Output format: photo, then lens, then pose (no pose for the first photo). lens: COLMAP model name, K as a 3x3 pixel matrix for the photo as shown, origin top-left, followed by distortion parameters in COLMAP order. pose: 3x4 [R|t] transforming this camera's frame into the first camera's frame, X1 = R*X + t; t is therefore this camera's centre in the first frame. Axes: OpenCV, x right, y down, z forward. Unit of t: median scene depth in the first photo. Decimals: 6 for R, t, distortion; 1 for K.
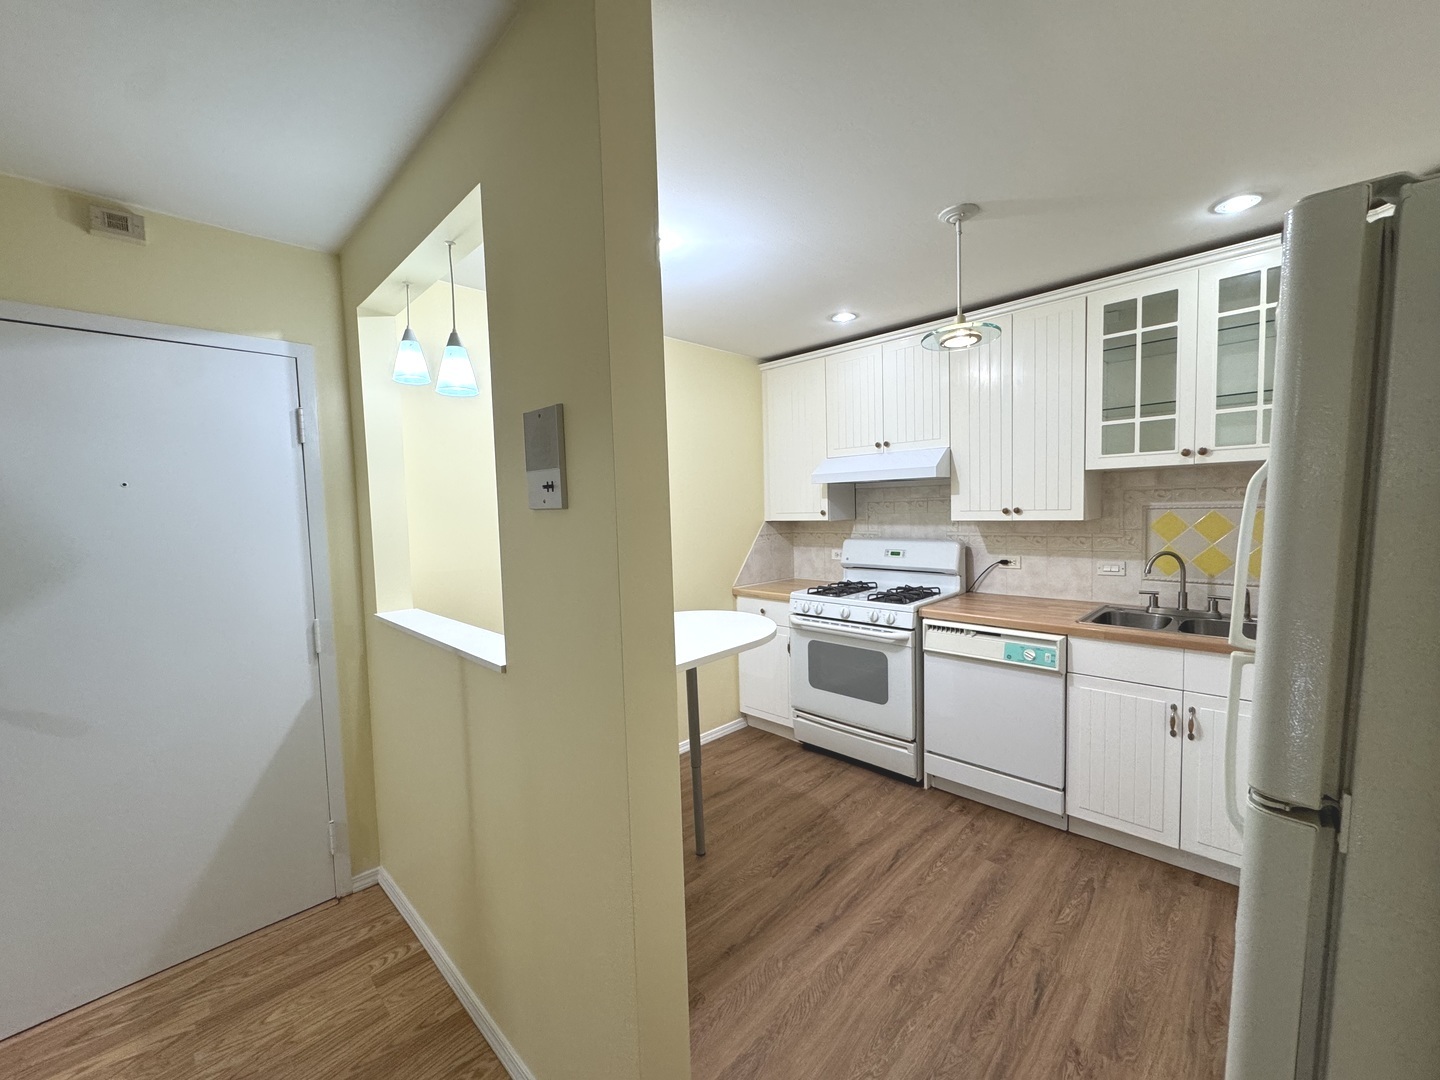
lens RADIAL K [[576.2, 0, 721.9], [0, 576.2, 540.6], [0, 0, 1]] dist [-0.001694, 0.000202]
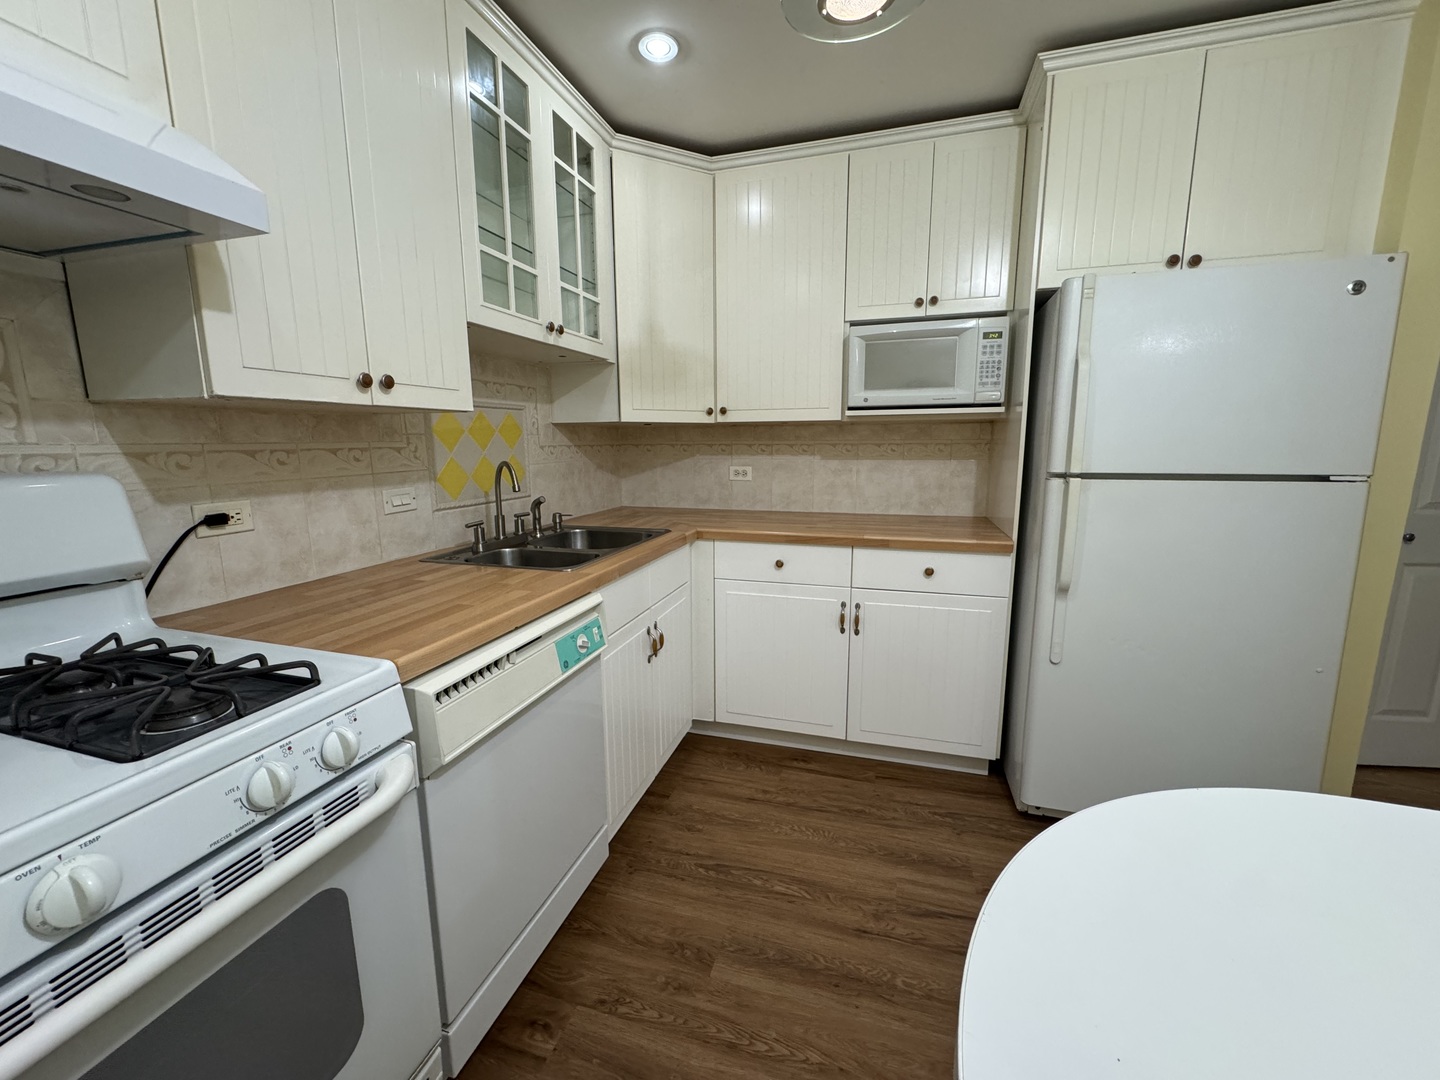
lens RADIAL K [[572.0, 0, 720.0], [0, 572.0, 540.0], [0, 0, 1]] dist [-0.003504, -0.000288]
pose [[-0.459883, -0.122981, 0.879422, -0.008236], [0.071805, 0.981970, 0.174871, 0.008929], [-0.885072, 0.143567, -0.442760, 1.014575]]
